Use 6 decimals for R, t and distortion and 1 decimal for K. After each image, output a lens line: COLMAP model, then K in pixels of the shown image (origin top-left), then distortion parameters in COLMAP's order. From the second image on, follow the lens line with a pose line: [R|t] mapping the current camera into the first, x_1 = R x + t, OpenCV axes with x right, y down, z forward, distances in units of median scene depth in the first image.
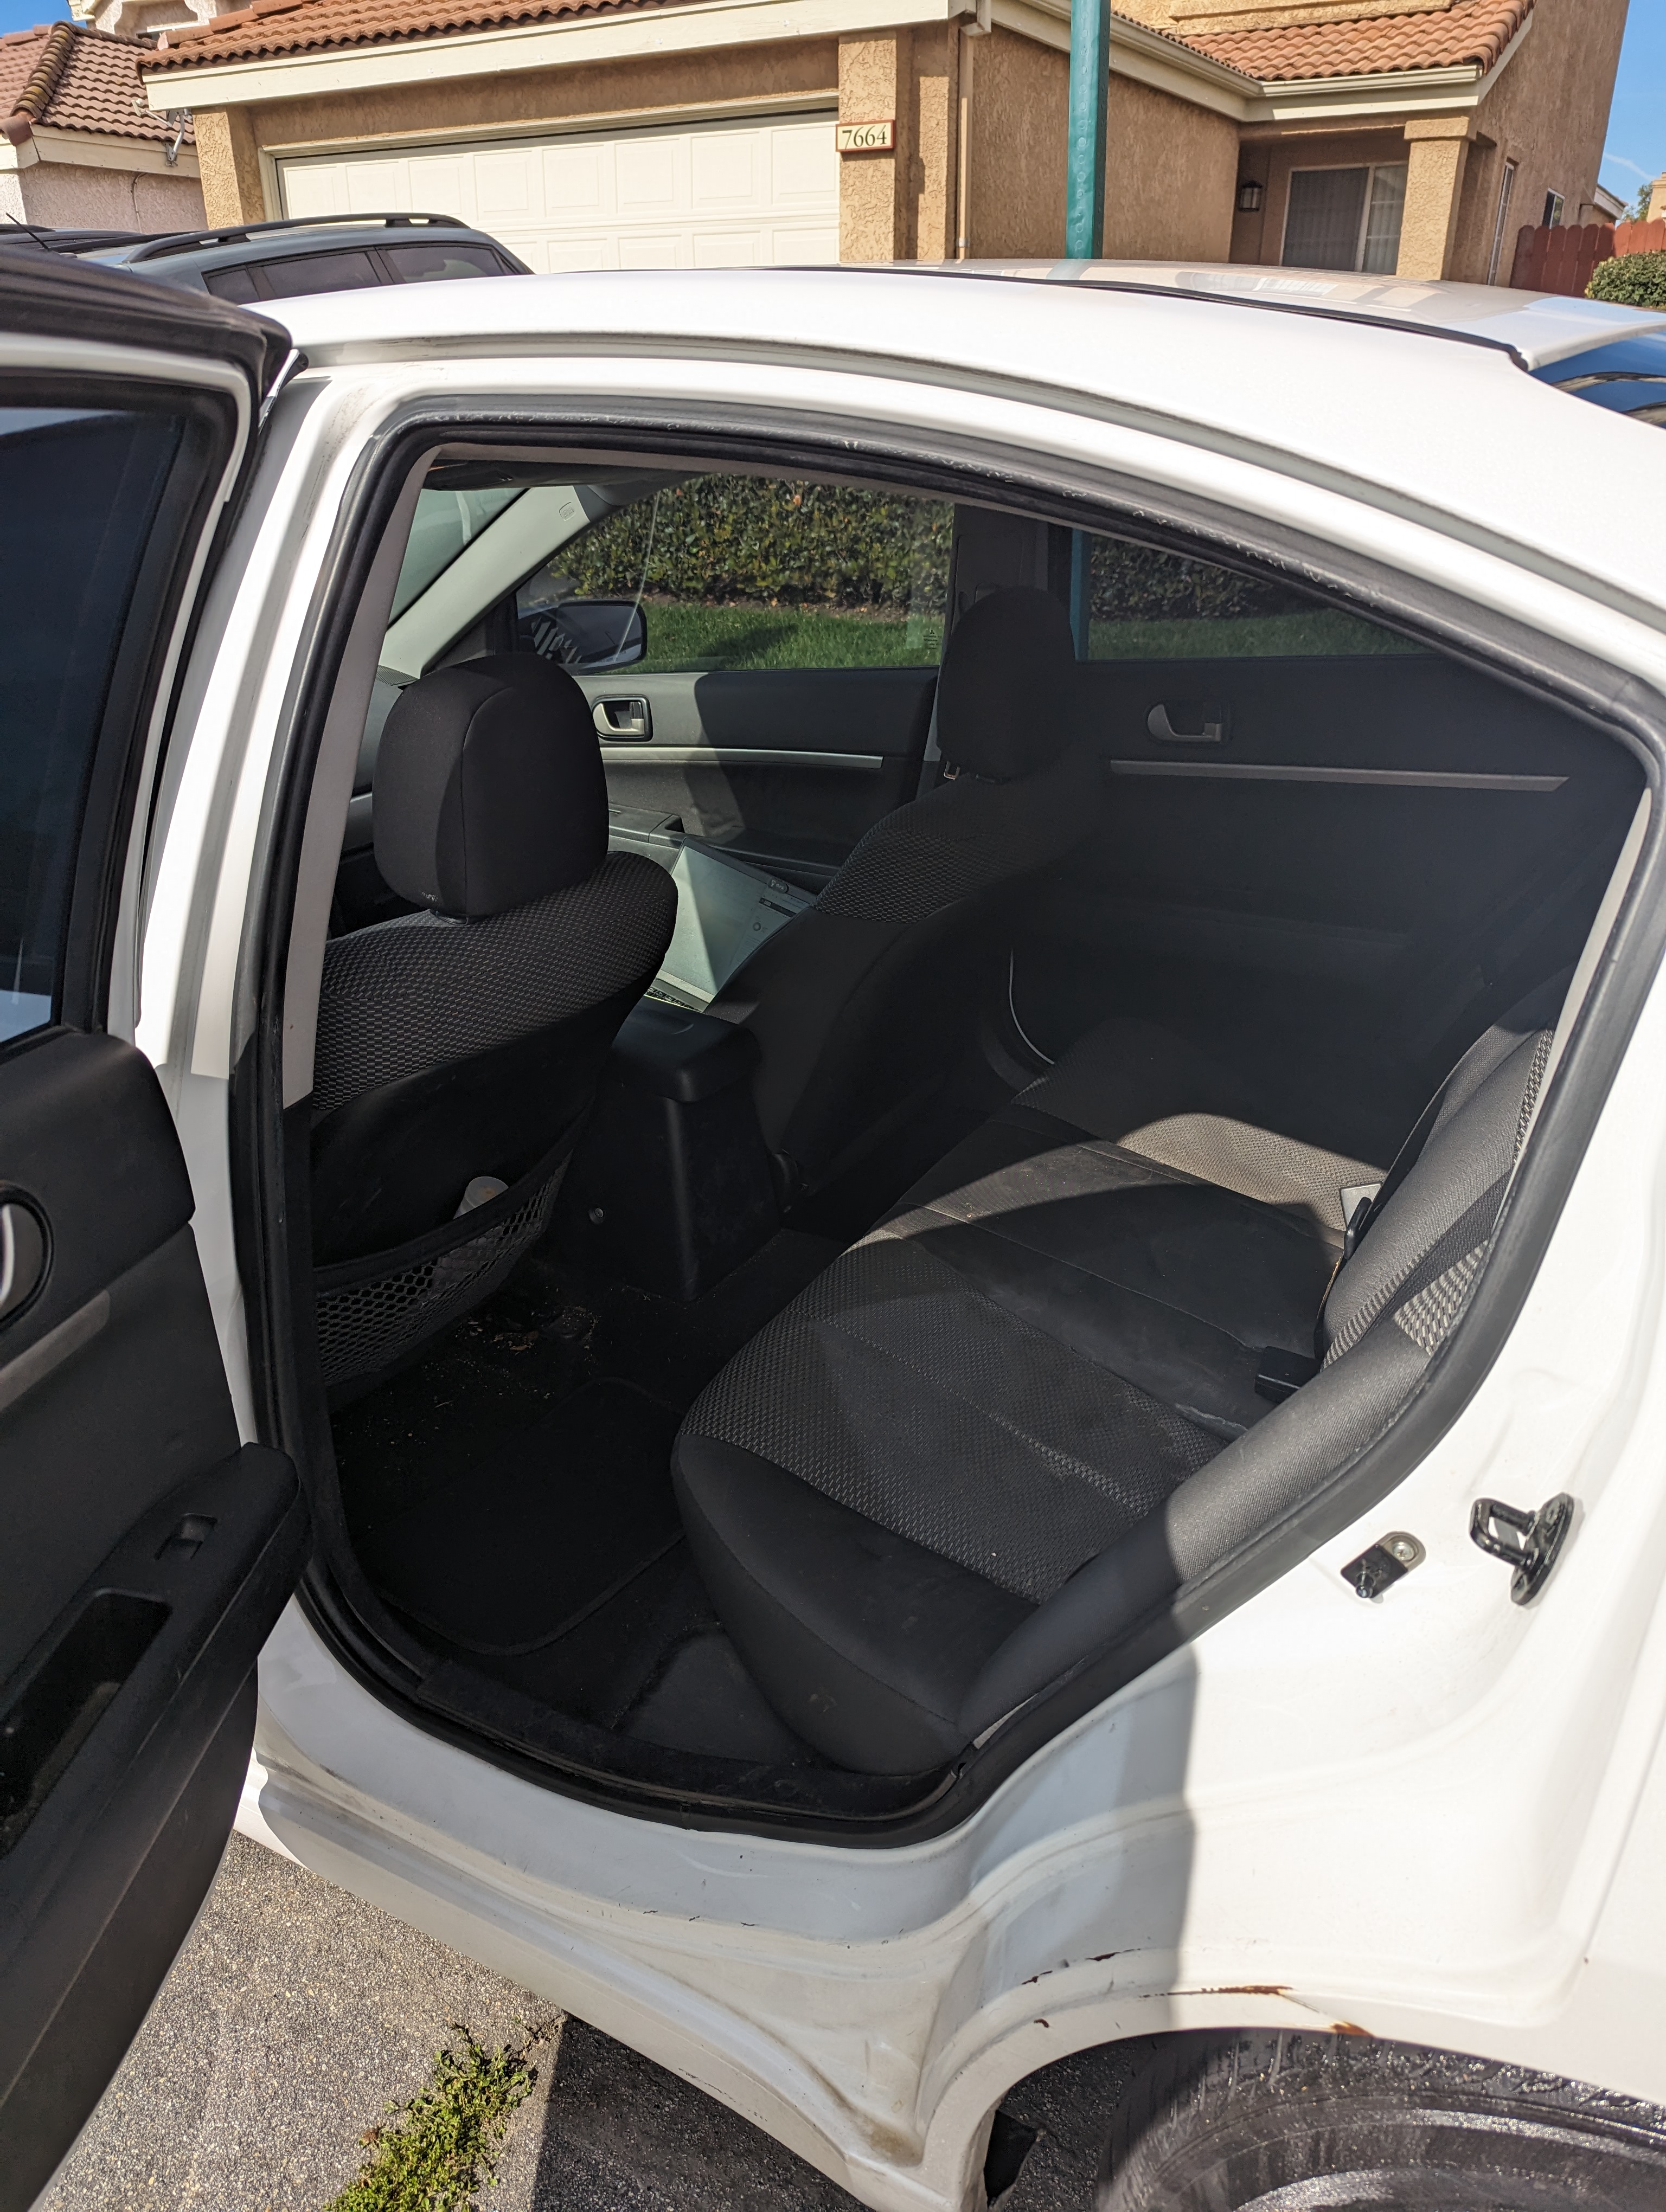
lens RADIAL K [[1551.2, 0, 831.3], [0, 1551.2, 1106.8], [0, 0, 1]] dist [-0.008847, -0.009213]
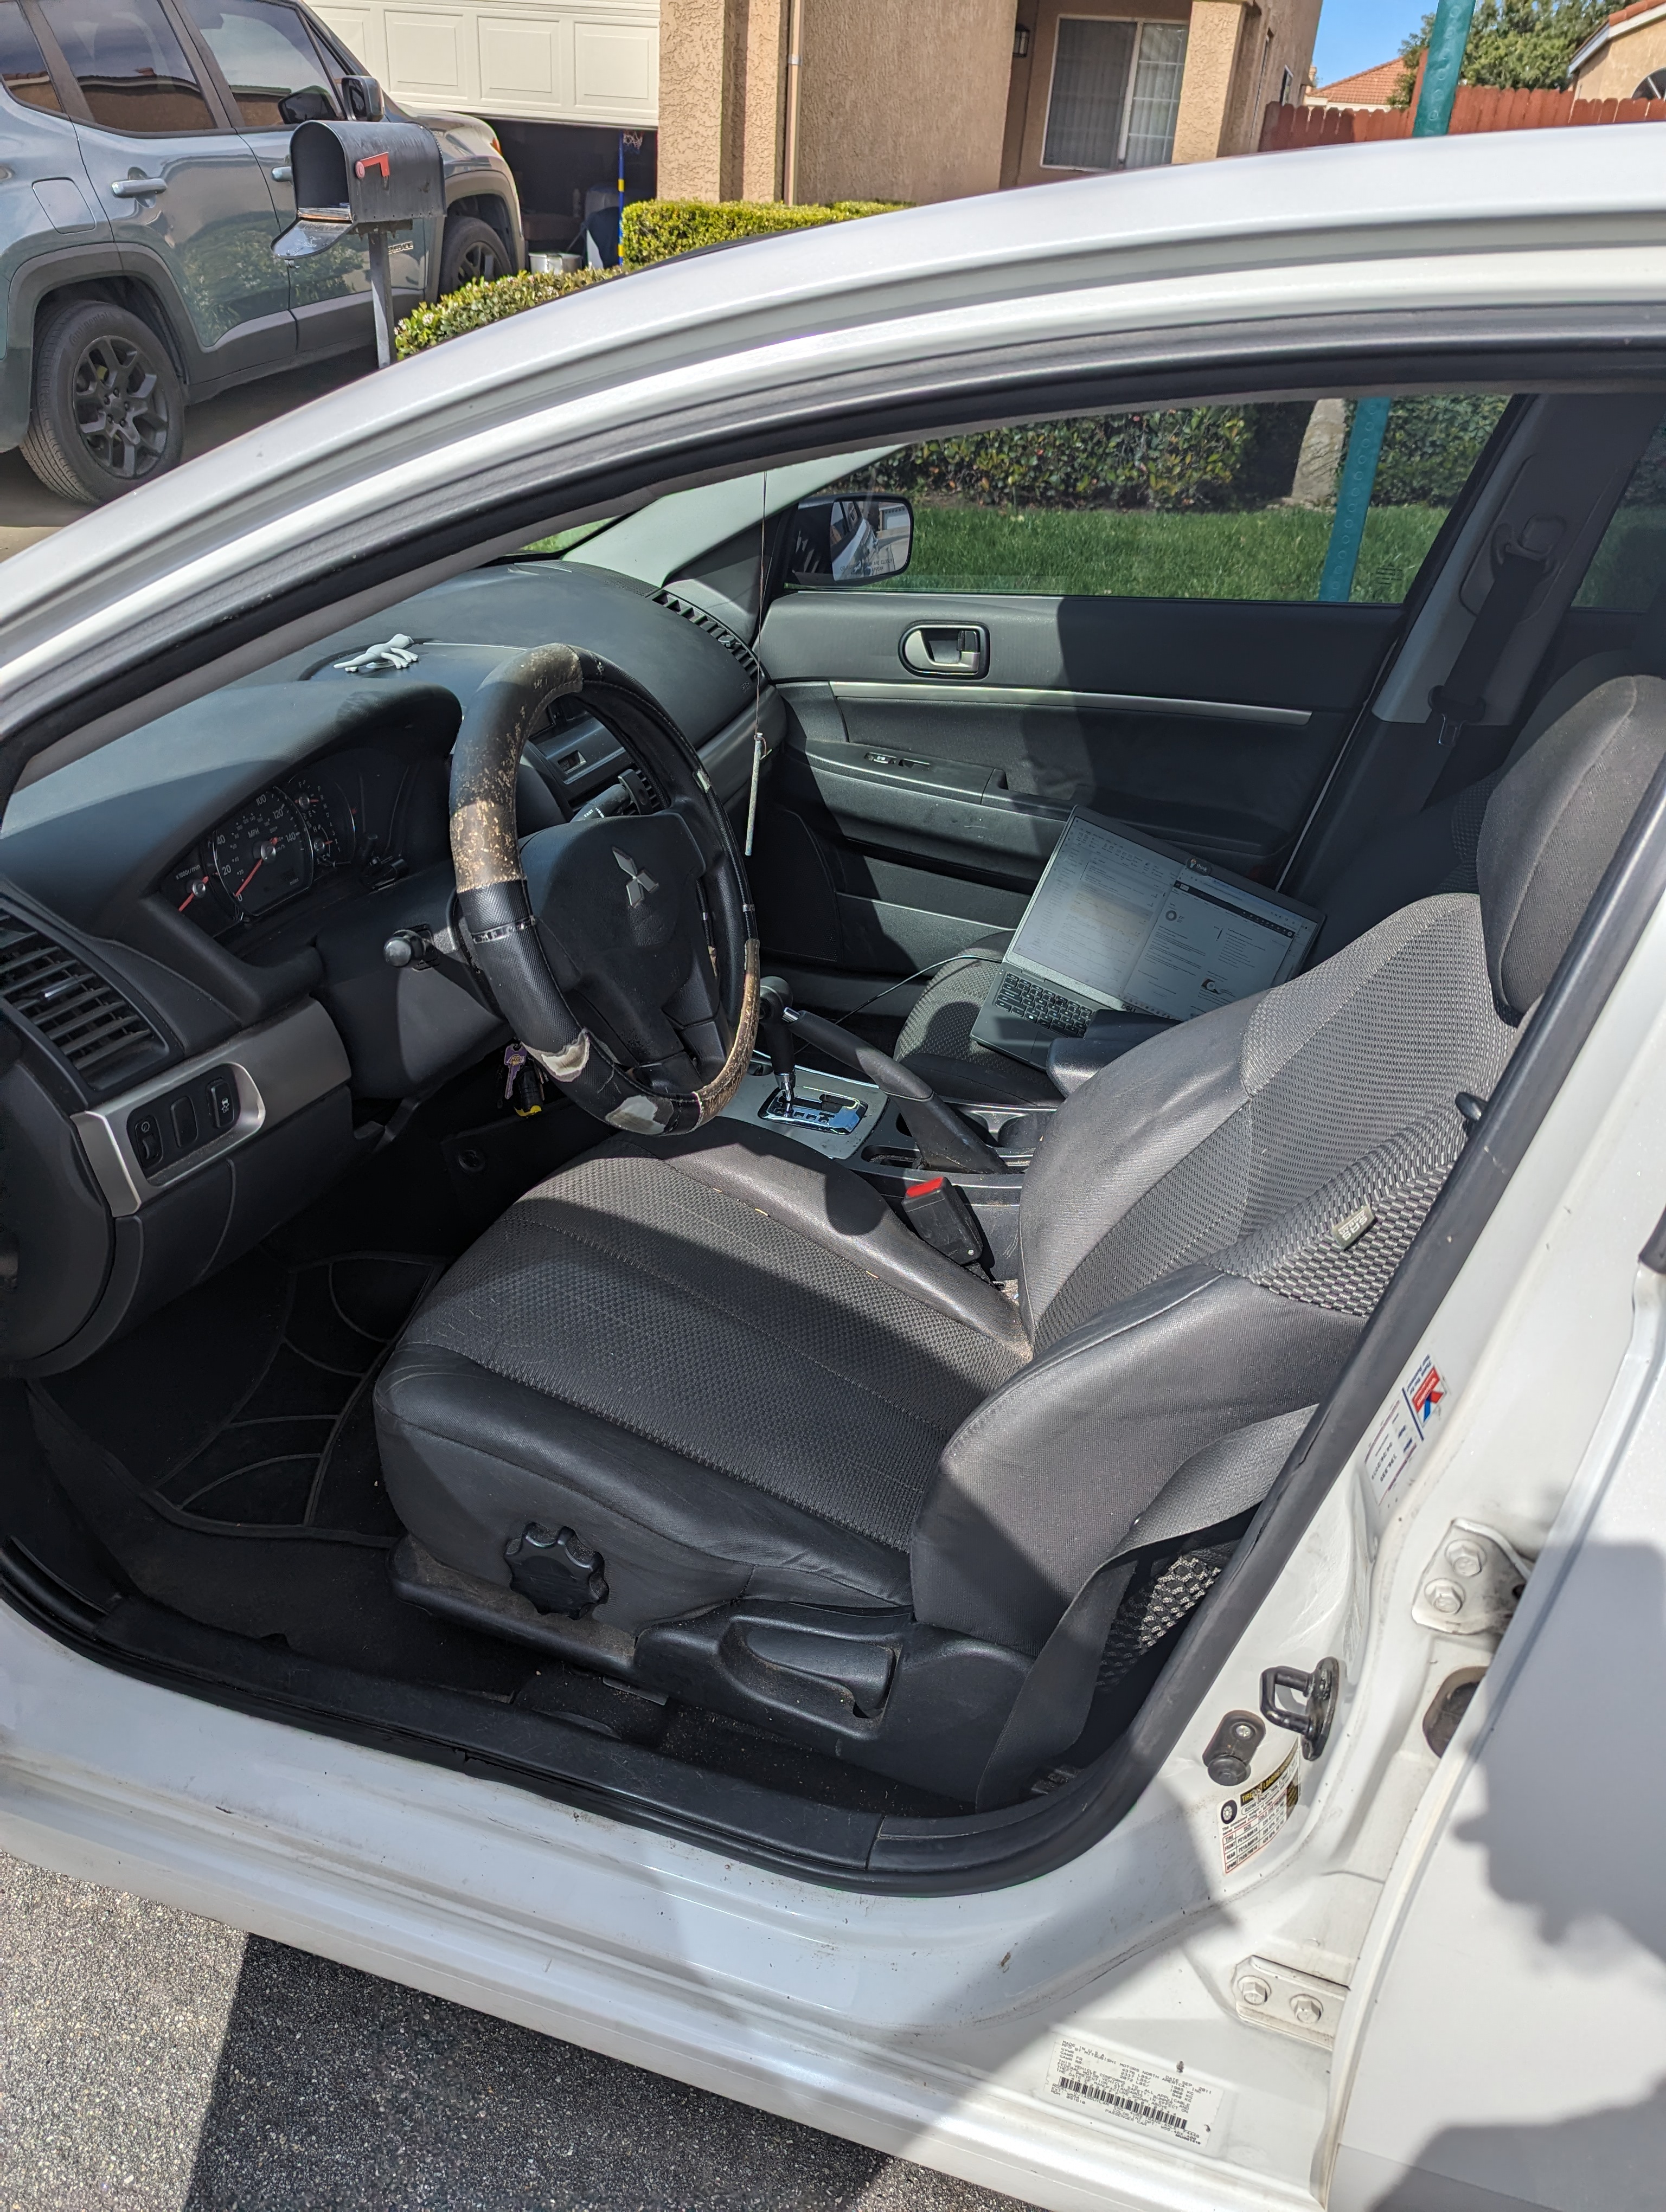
lens RADIAL K [[1551.2, 0, 834.4], [0, 1551.2, 1105.3], [0, 0, 1]] dist [-0.008847, -0.009213]
pose [[0.967859, -0.053830, 0.245664, -0.202535], [0.032828, 0.995508, 0.088802, -0.044412], [-0.249341, -0.077883, 0.965279, 0.109933]]
